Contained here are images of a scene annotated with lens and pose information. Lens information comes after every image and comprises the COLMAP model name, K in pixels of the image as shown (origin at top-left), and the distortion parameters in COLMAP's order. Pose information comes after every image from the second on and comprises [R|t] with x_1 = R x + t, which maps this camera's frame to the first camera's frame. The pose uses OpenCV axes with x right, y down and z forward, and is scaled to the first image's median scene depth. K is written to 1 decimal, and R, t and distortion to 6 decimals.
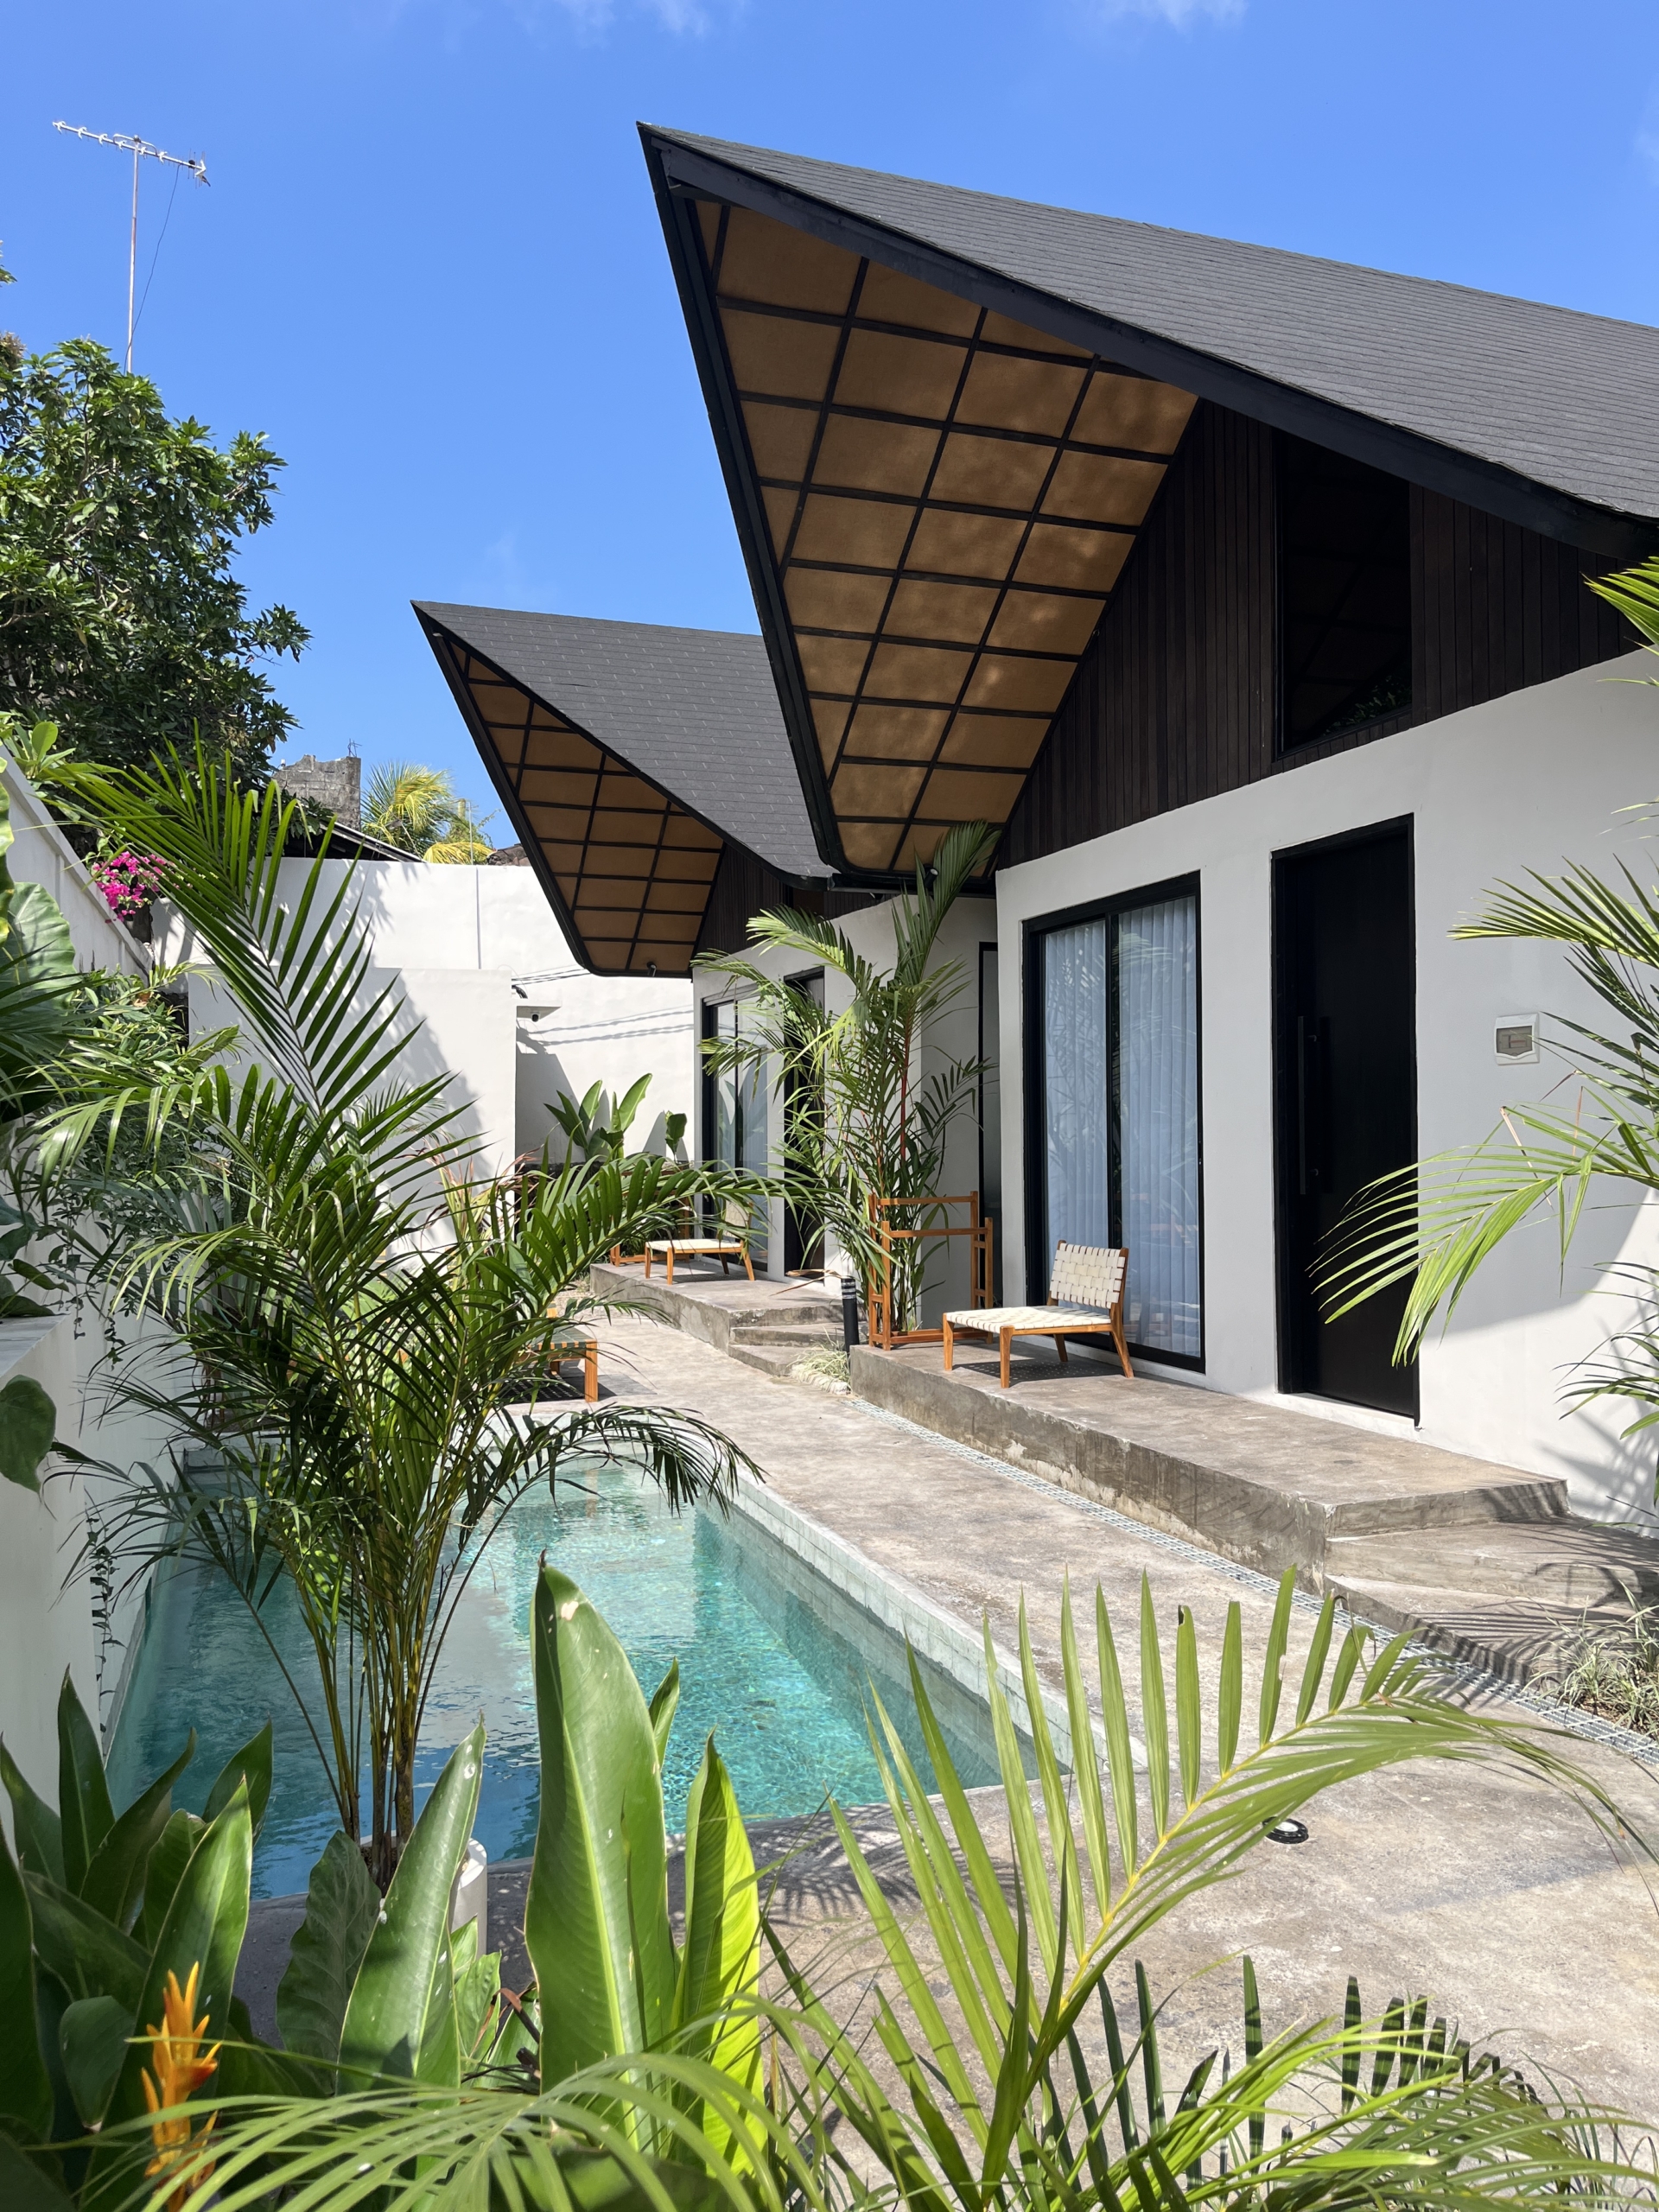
lens RADIAL K [[1679.1, 0, 836.4], [0, 1679.1, 1115.8], [0, 0, 1]] dist [0.063518, -0.087662]
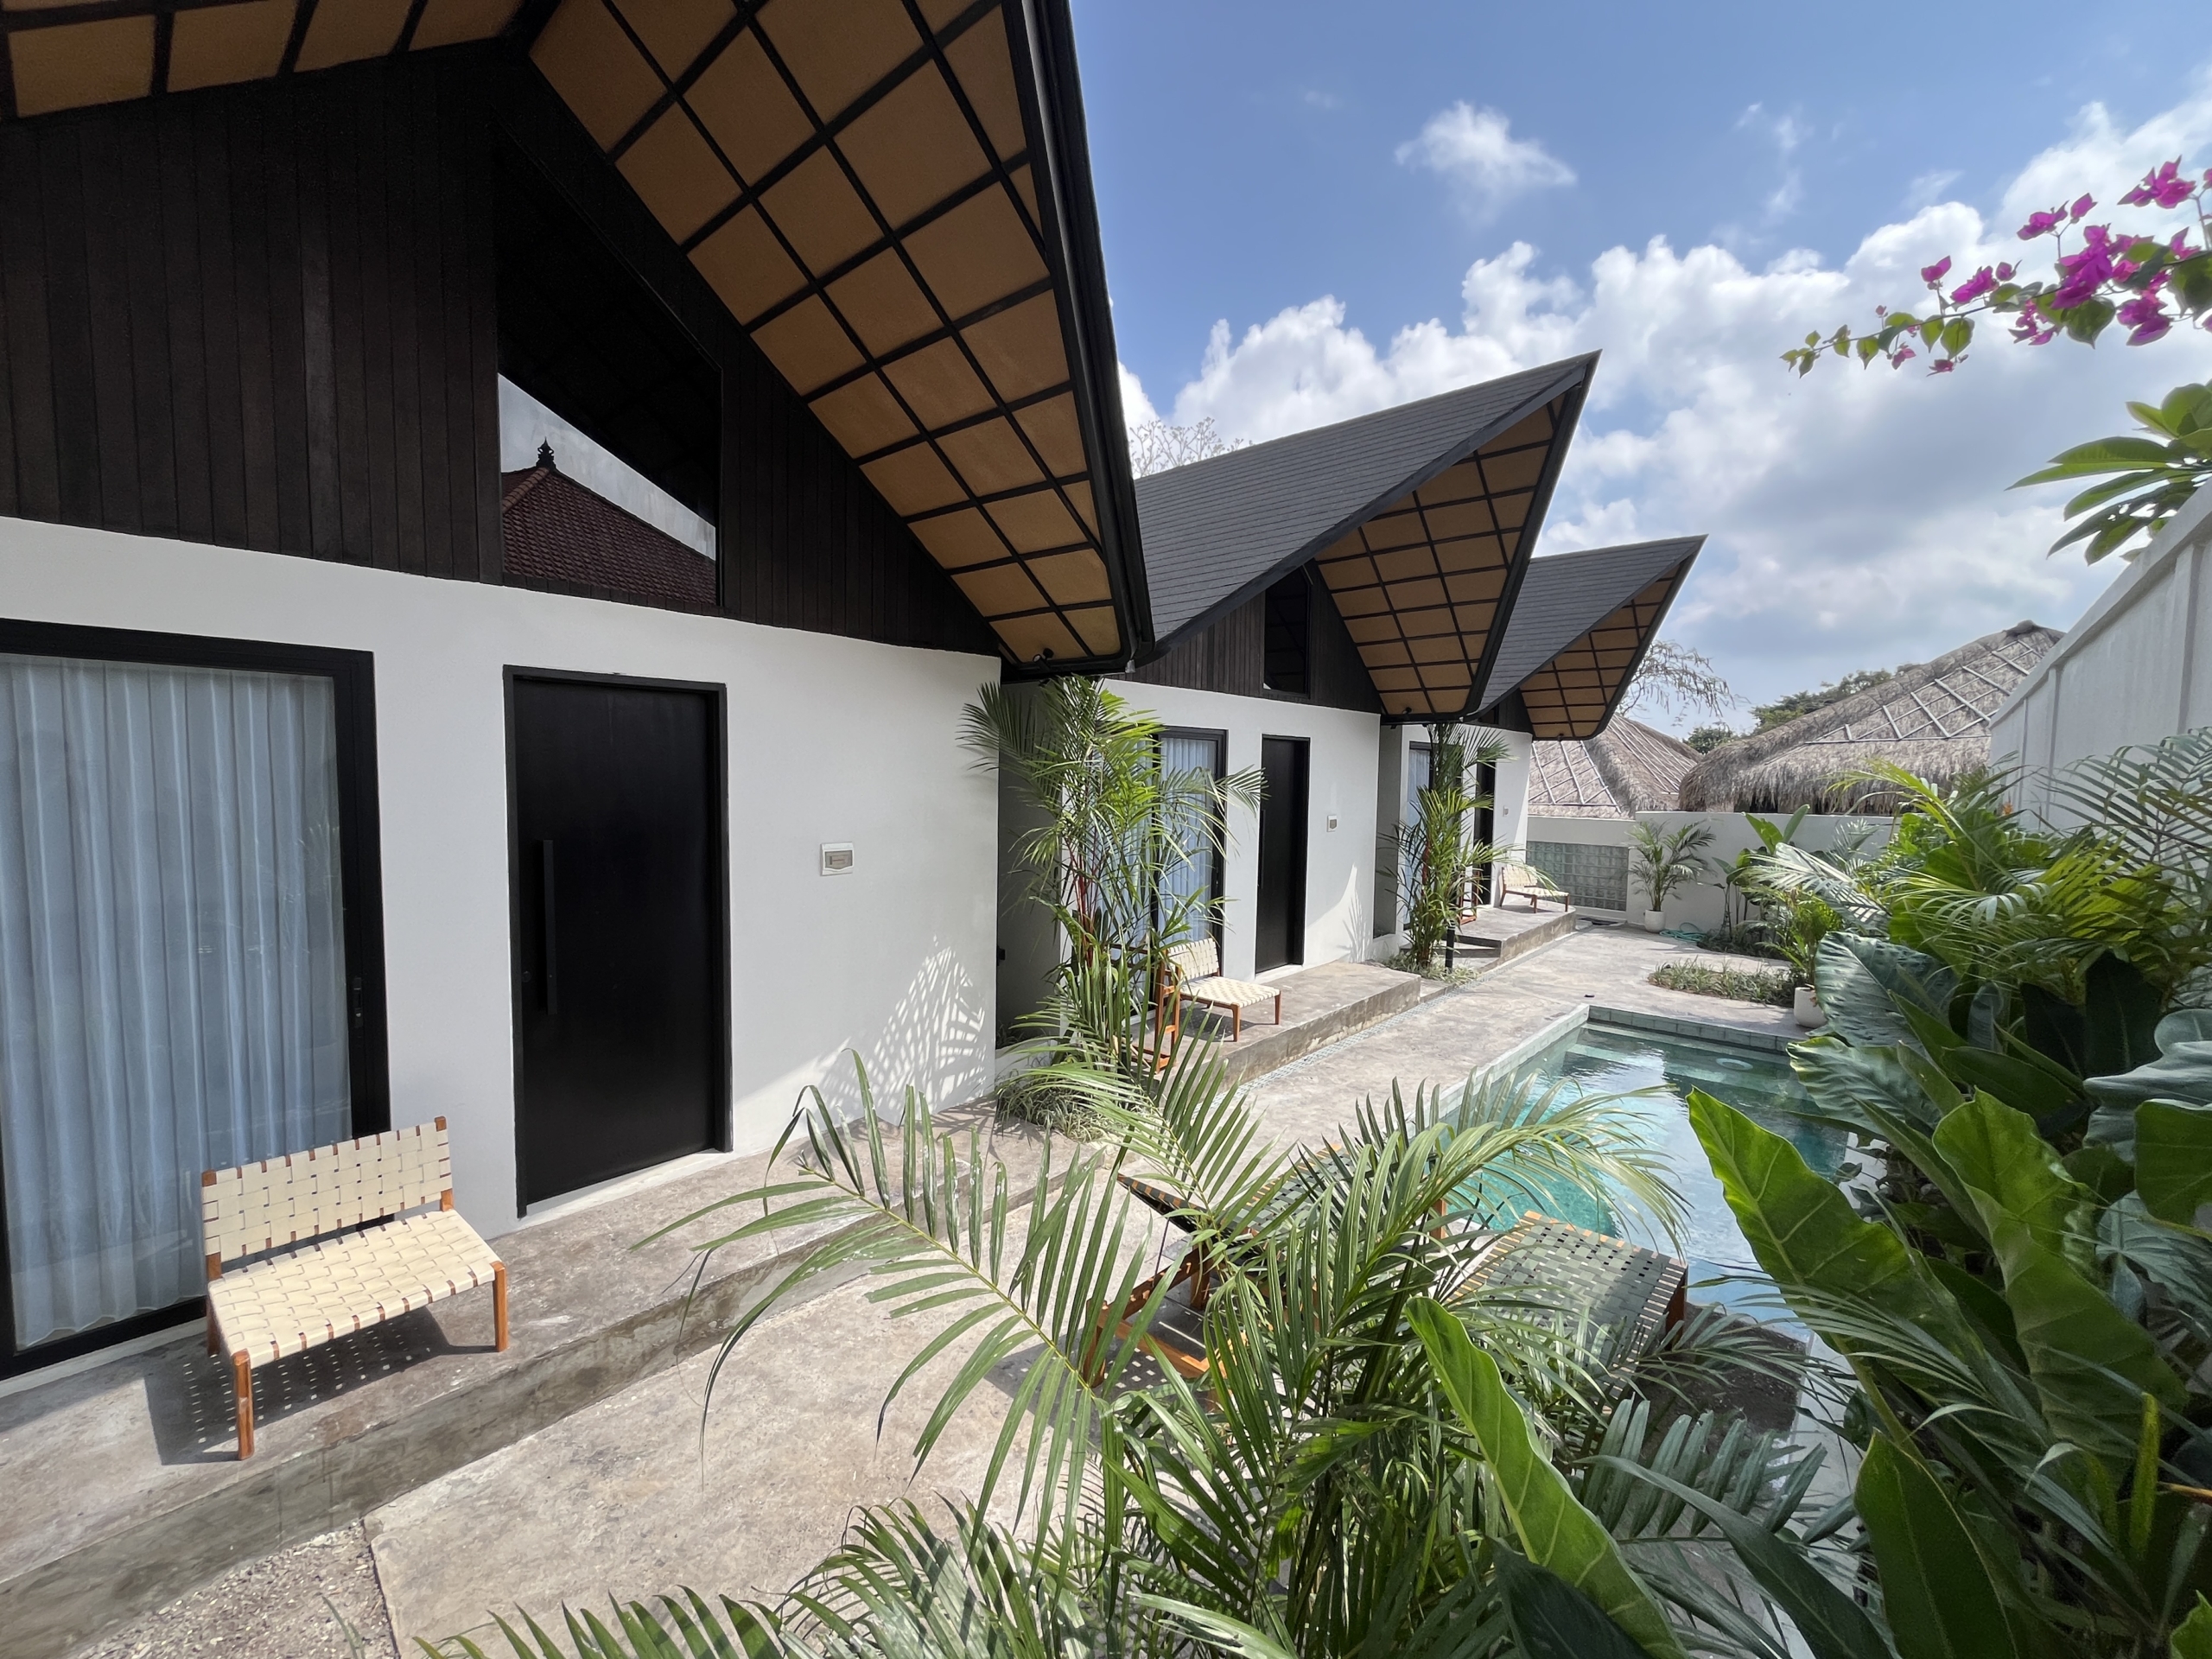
lens RADIAL K [[892.2, 0, 1103.7], [0, 892.2, 832.2], [0, 0, 1]] dist [-0.002741, -0.000053]
pose [[-0.474998, -0.059171, 0.877995, -0.557769], [-0.020044, 0.998205, 0.056429, -0.076916], [-0.879758, 0.009205, -0.475332, 1.456742]]
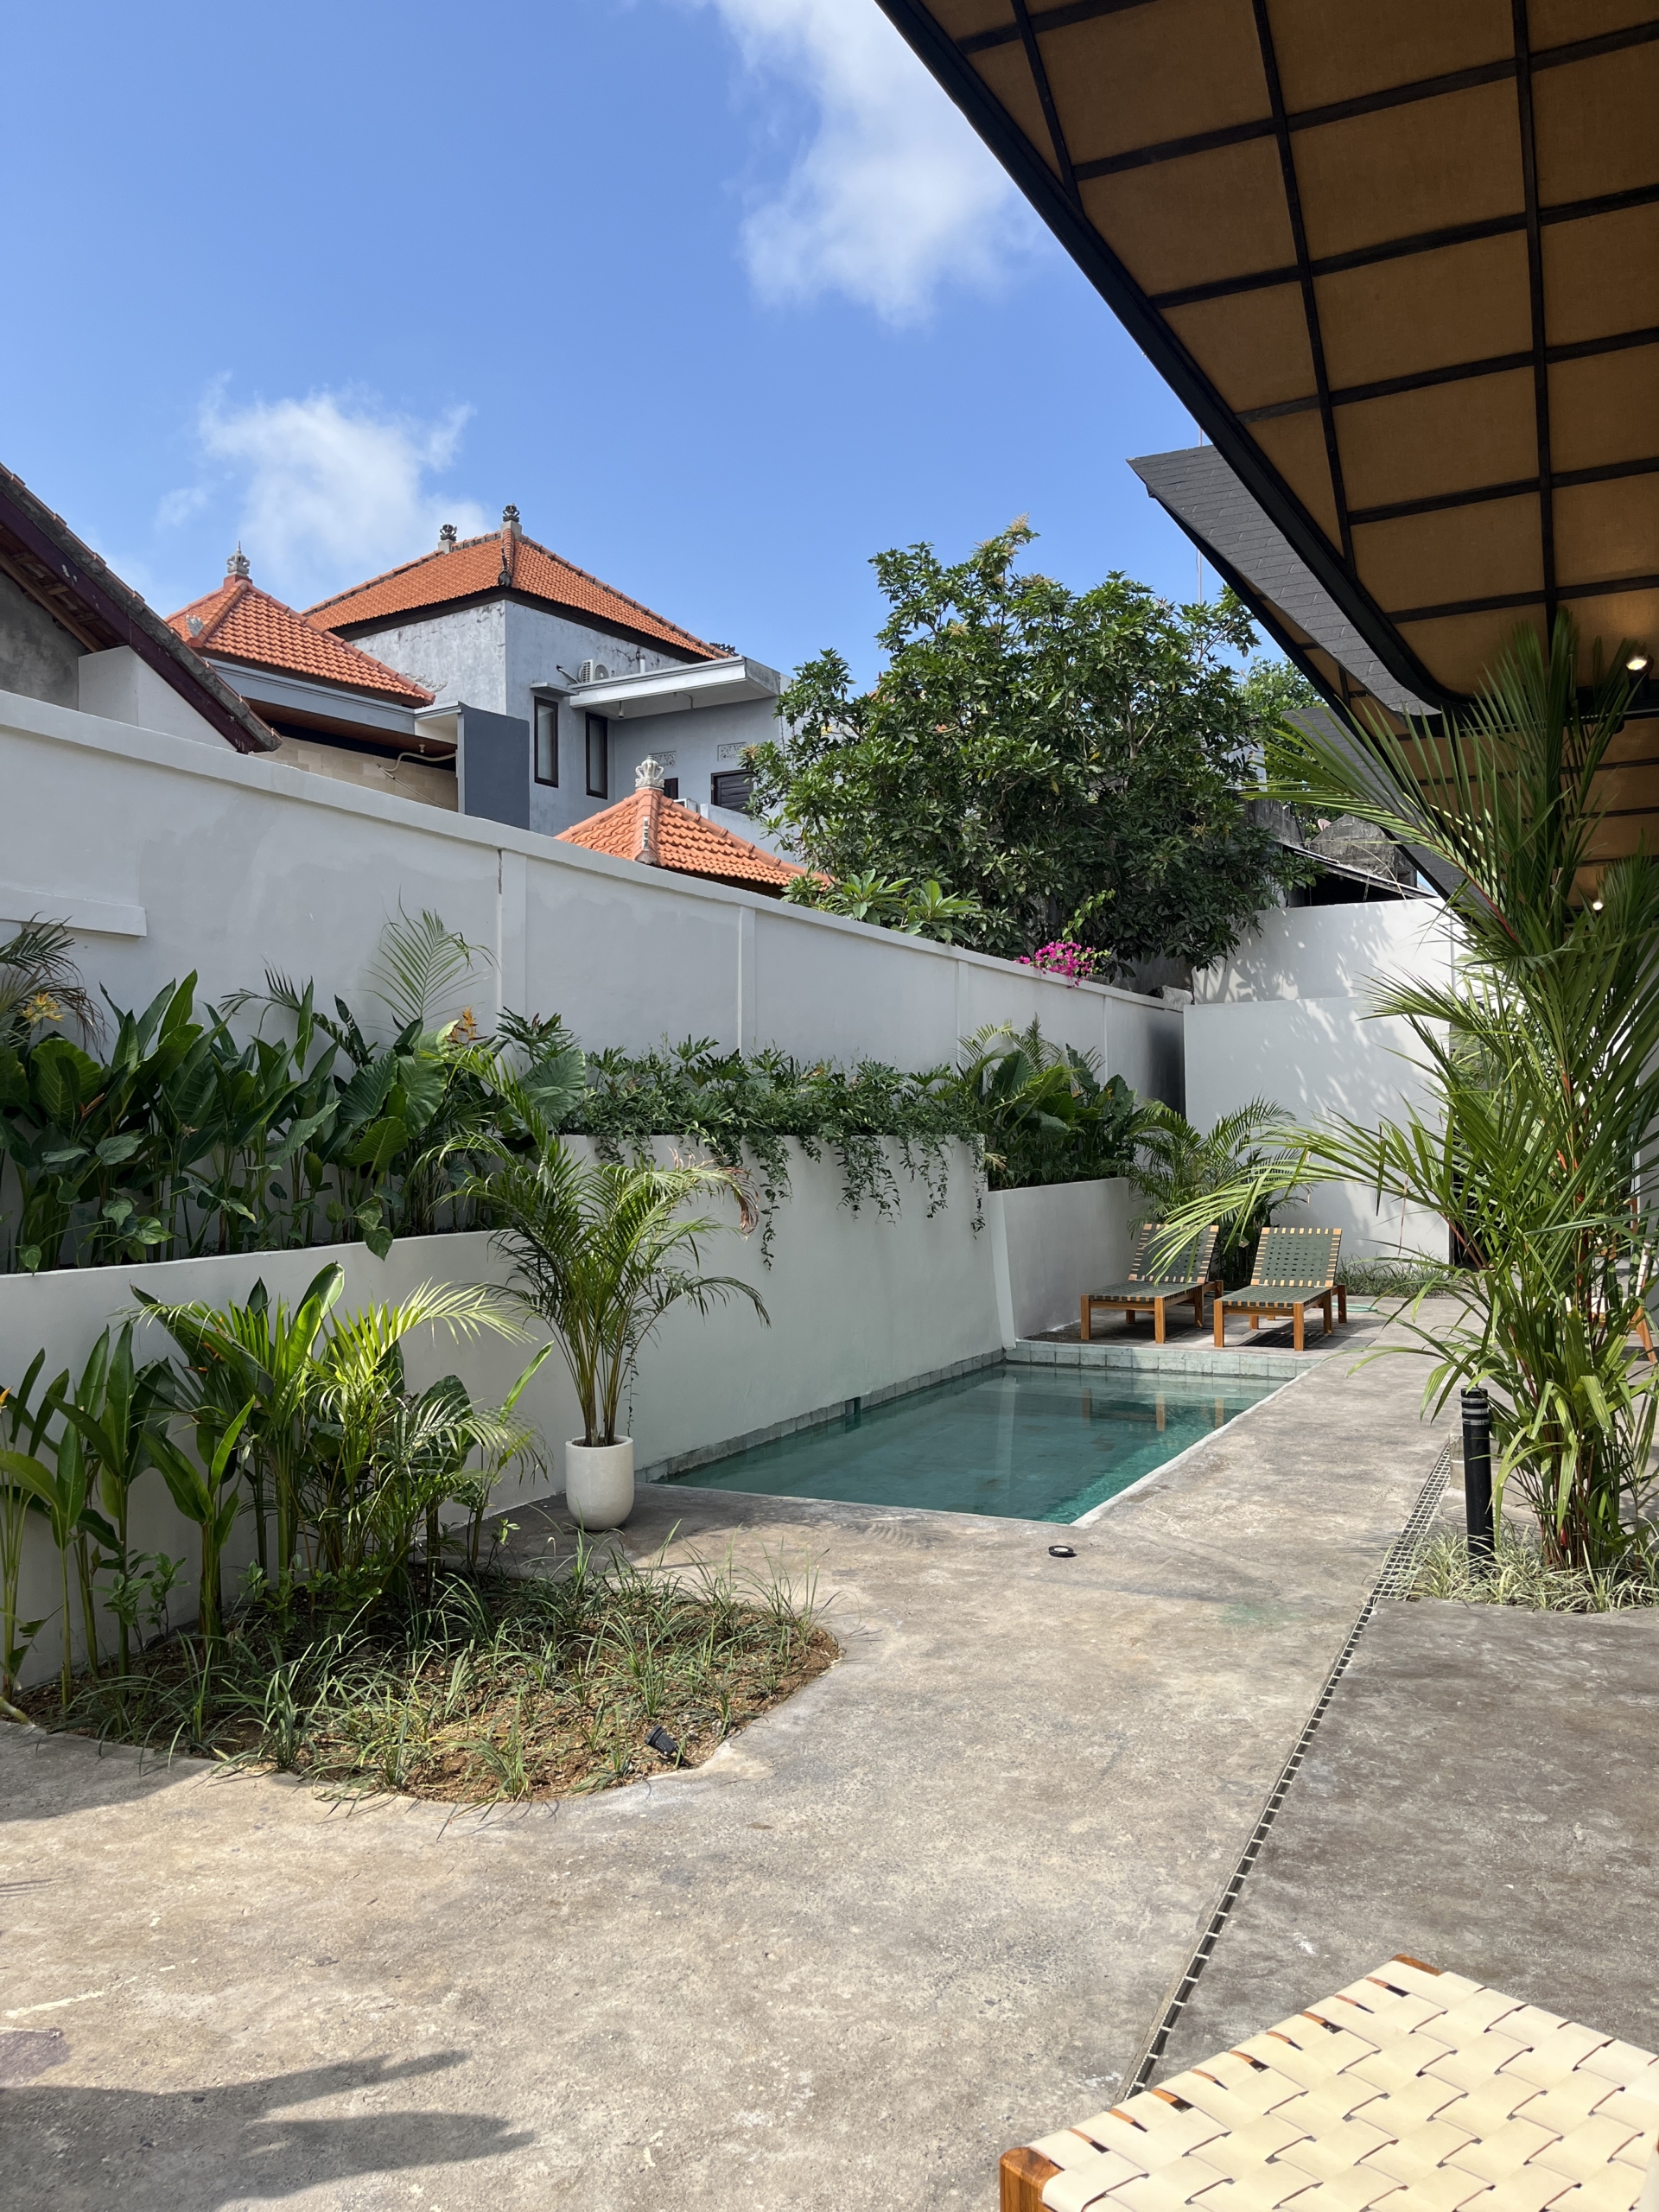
lens RADIAL K [[1682.1, 0, 839.1], [0, 1682.1, 1105.6], [0, 0, 1]] dist [0.068676, 0.001224]
pose [[0.707376, -0.012464, -0.706728, 0.556367], [0.011845, 0.999913, -0.005779, -0.014054], [0.706738, -0.004283, 0.707462, -0.166884]]
